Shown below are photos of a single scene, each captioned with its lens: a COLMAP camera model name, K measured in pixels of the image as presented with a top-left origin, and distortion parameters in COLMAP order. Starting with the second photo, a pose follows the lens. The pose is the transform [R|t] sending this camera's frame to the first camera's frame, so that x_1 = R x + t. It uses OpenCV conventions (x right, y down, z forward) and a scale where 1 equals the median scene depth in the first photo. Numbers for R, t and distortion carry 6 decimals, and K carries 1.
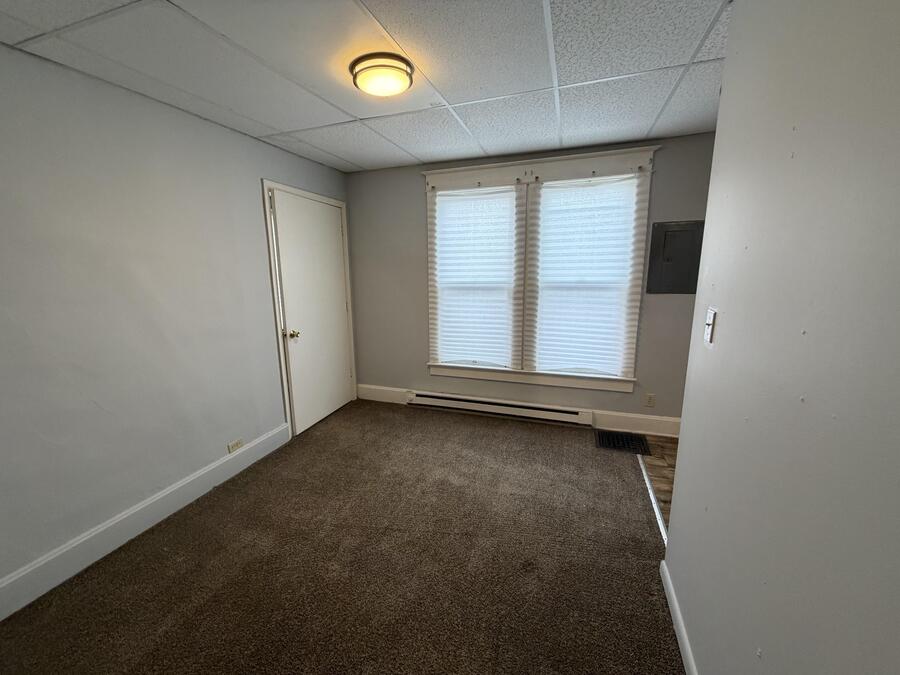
lens RADIAL K [[352.6, 0, 450.0], [0, 352.6, 337.5], [0, 0, 1]] dist [0.008570, -0.000019]
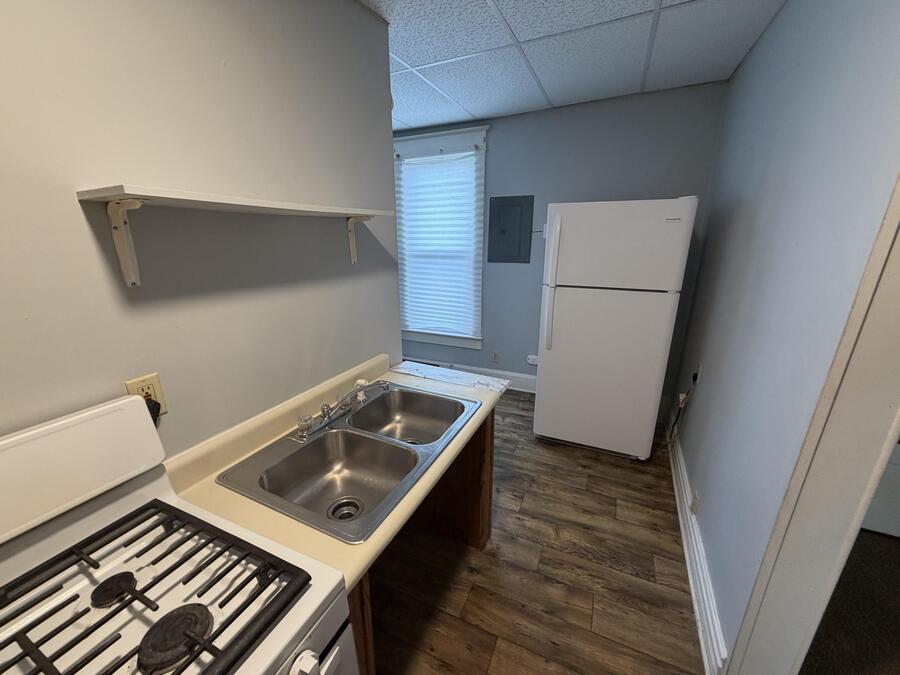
lens RADIAL K [[359.5, 0, 439.9], [0, 359.5, 341.2], [0, 0, 1]] dist [0.016969, 0.000138]
pose [[0.991882, 0.041156, -0.120315, 0.547680], [-0.029844, 0.995091, 0.094355, 0.022812], [0.123608, -0.089998, 0.988242, -0.173115]]
